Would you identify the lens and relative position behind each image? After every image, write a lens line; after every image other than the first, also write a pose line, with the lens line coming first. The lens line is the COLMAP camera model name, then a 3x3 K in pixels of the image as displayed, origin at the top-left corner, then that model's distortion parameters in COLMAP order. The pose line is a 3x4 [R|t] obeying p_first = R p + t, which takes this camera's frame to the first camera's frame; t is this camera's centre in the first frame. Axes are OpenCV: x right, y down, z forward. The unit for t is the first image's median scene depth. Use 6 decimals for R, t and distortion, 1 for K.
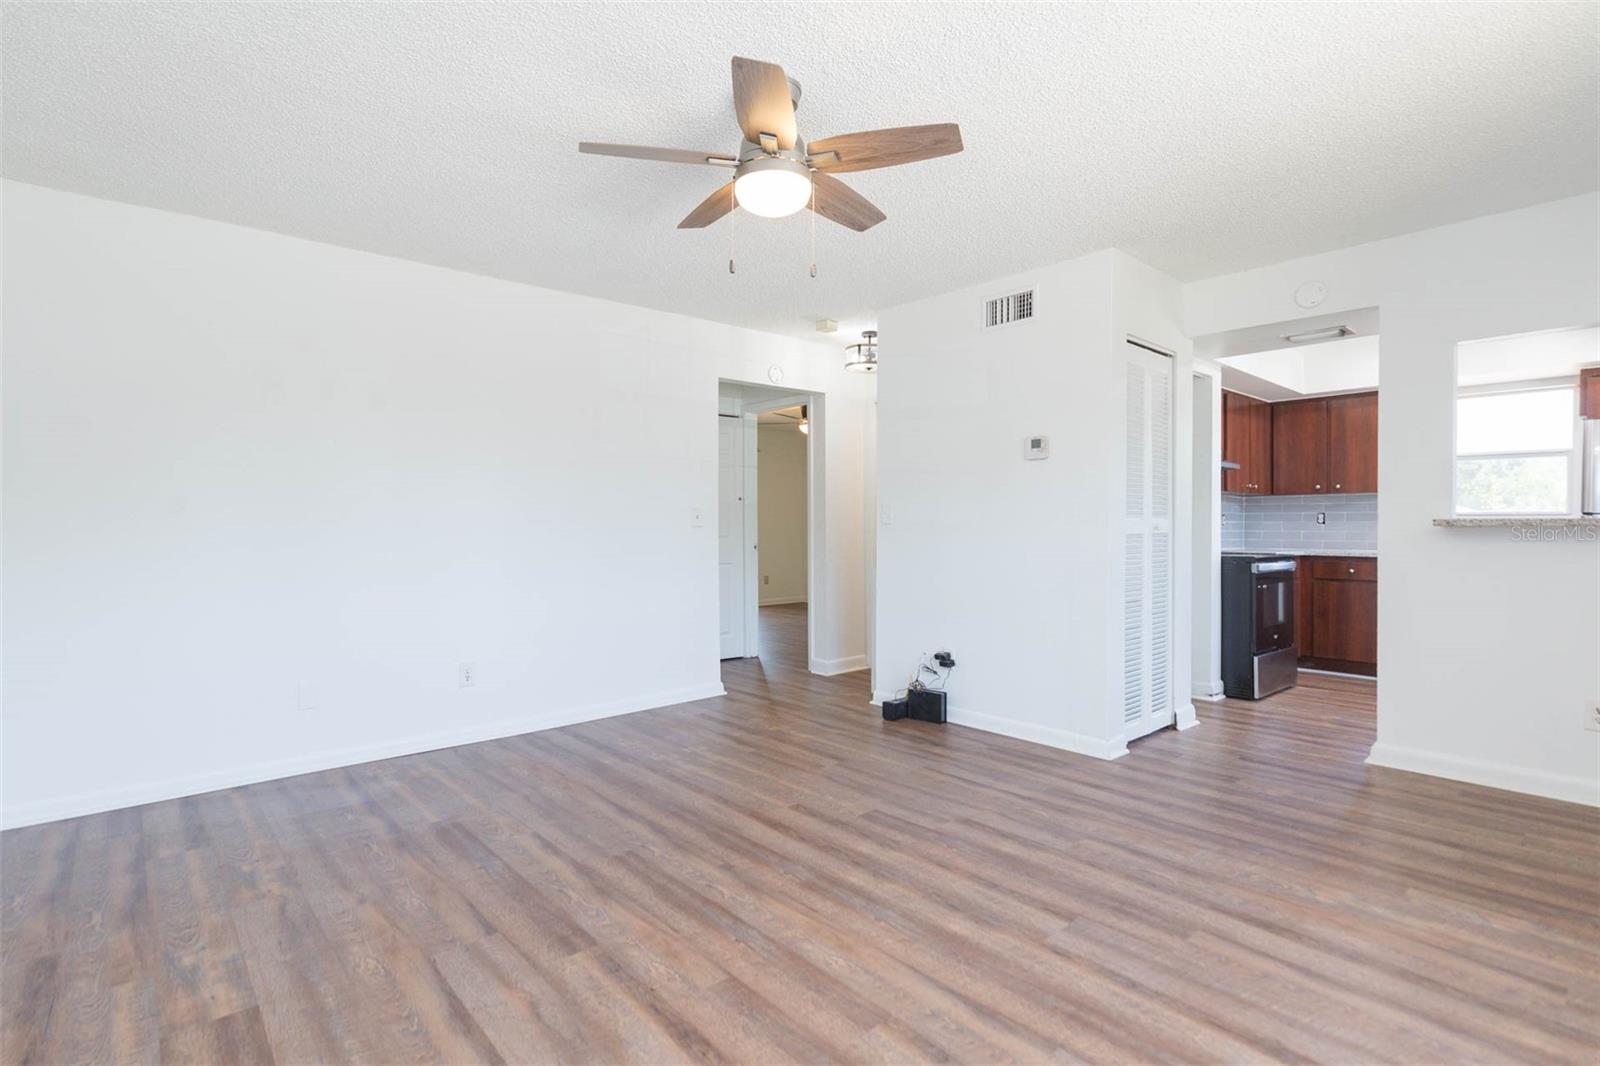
lens RADIAL K [[769.6, 0, 801.6], [0, 769.6, 528.5], [0, 0, 1]] dist [-0.004048, -0.000202]
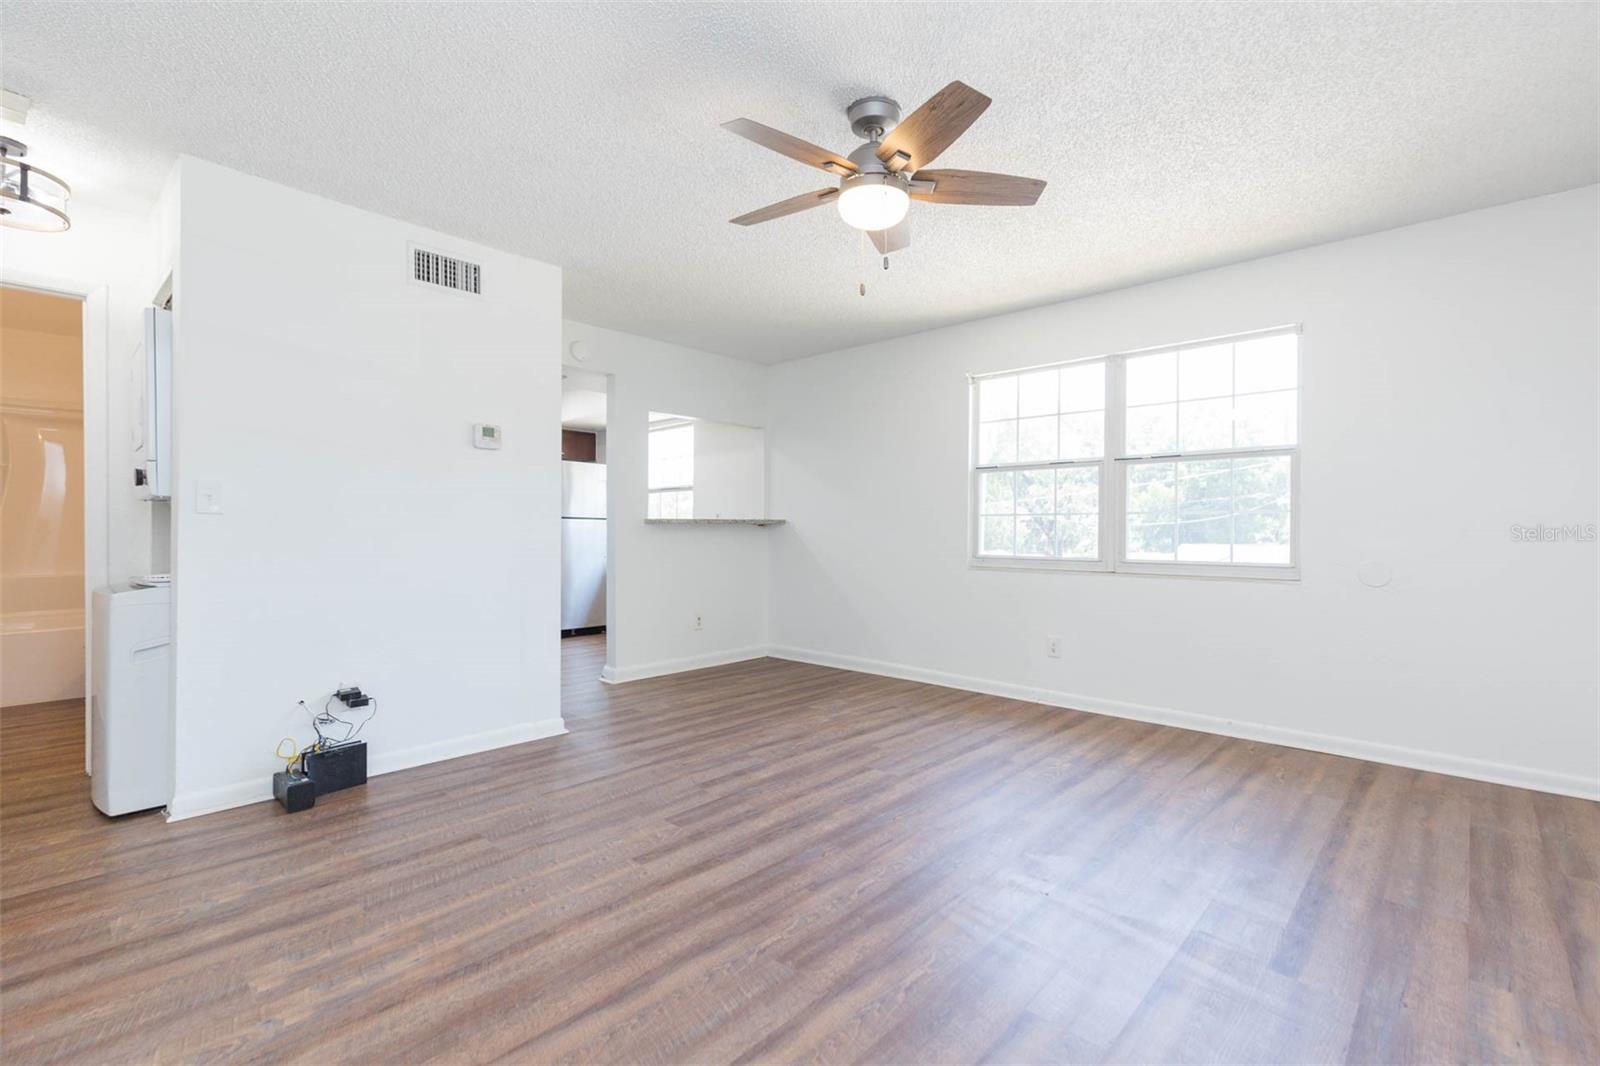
lens RADIAL K [[716.1, 0, 803.4], [0, 716.1, 530.6], [0, 0, 1]] dist [0.003417, -0.000193]
pose [[-0.094971, -0.001194, 0.995479, -0.894113], [0.003312, 0.999993, 0.001515, 0.014950], [-0.995475, 0.003441, -0.094966, 1.036124]]
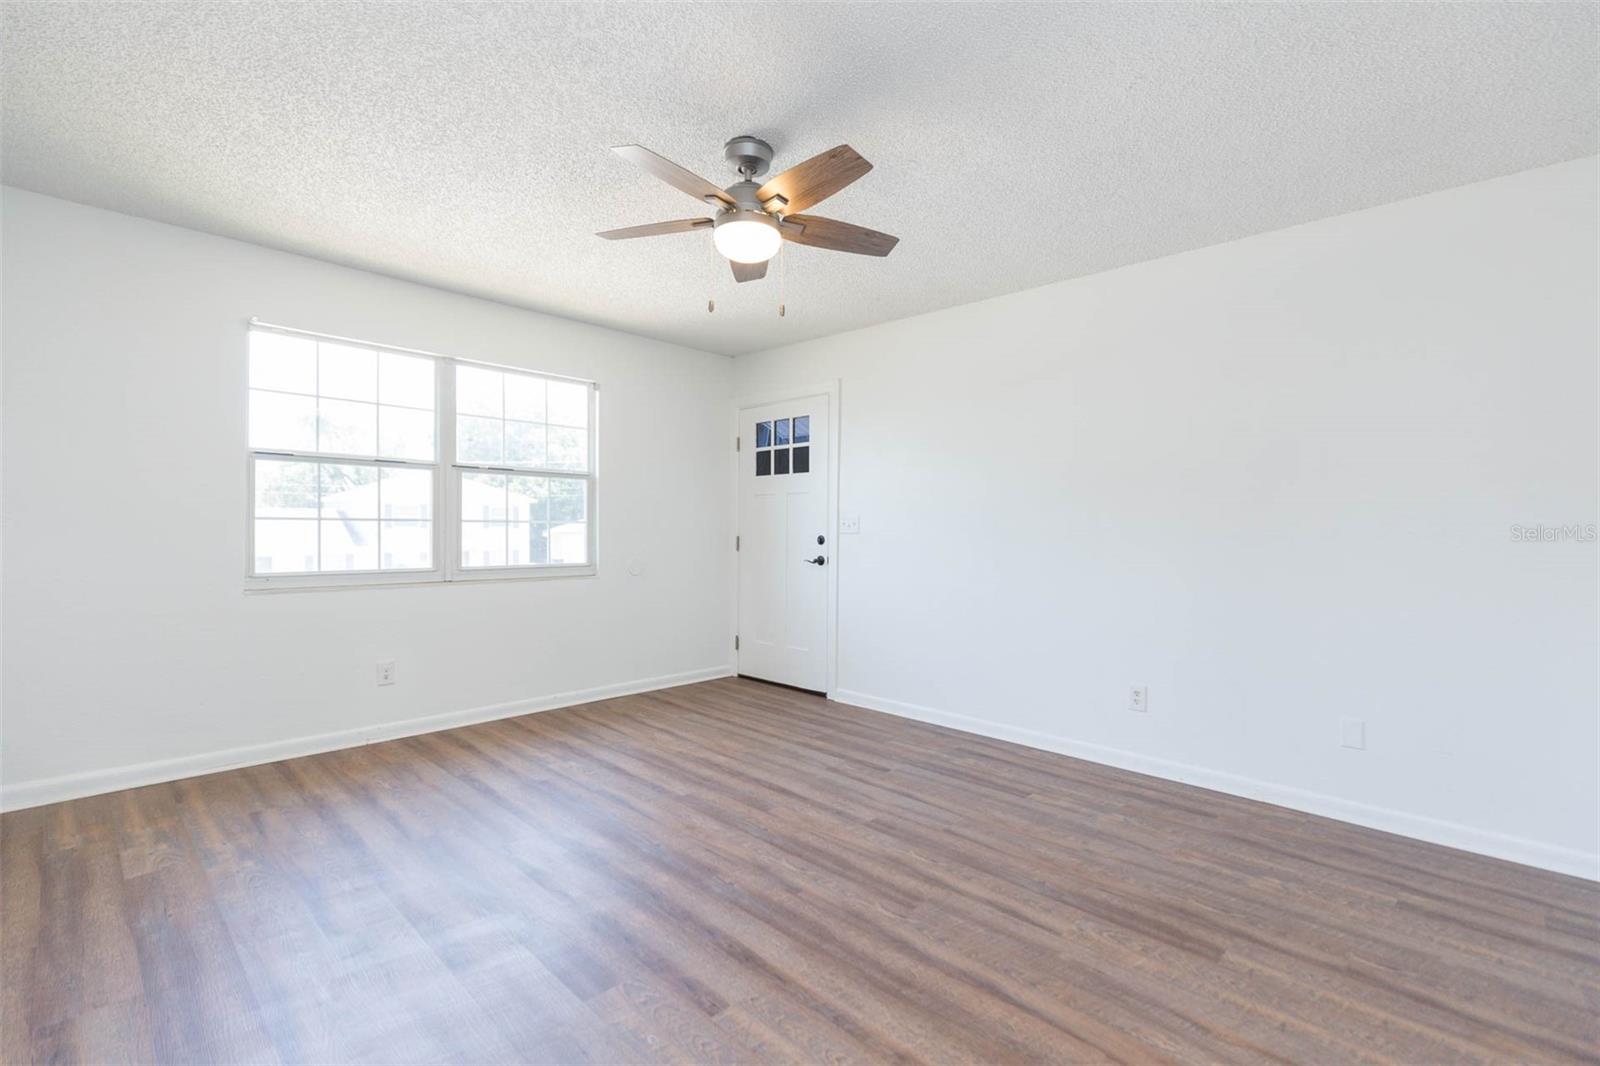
lens RADIAL K [[716.1, 0, 806.4], [0, 716.1, 536.2], [0, 0, 1]] dist [0.003417, -0.000193]
pose [[-0.996233, -0.007017, -0.086434, -0.030975], [-0.008433, 0.999836, 0.016026, -0.015571], [0.086308, 0.016695, -0.996129, 1.788417]]
